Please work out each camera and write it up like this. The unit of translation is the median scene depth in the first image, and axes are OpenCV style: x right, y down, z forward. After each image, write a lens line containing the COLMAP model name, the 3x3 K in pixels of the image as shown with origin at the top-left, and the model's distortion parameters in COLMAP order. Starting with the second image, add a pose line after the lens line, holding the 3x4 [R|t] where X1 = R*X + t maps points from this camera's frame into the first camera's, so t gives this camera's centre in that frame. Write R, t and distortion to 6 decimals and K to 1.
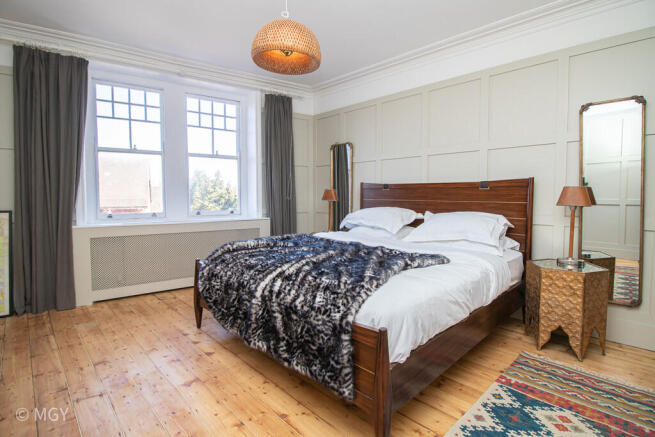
lens RADIAL K [[314.8, 0, 329.1], [0, 314.8, 212.1], [0, 0, 1]] dist [-0.028980, -0.000532]
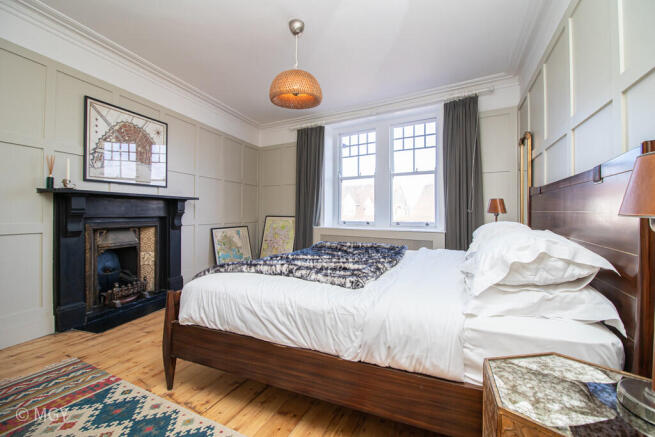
lens RADIAL K [[305.9, 0, 330.9], [0, 305.9, 211.2], [0, 0, 1]] dist [-0.000780, -0.013008]
pose [[0.377648, -0.004749, -0.925937, 0.753389], [-0.040504, 0.998945, -0.021643, -0.009482], [0.925063, 0.045678, 0.377057, 0.450219]]
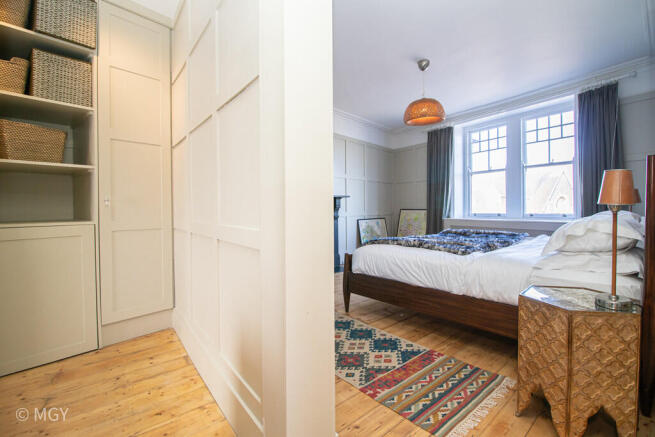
lens RADIAL K [[305.9, 0, 330.9], [0, 305.9, 211.2], [0, 0, 1]] dist [-0.000780, -0.013008]
pose [[-0.039121, 0.011146, -0.999172, 1.058561], [-0.029025, 0.999503, 0.012286, -0.003137], [0.998813, 0.029481, -0.038778, 0.381029]]
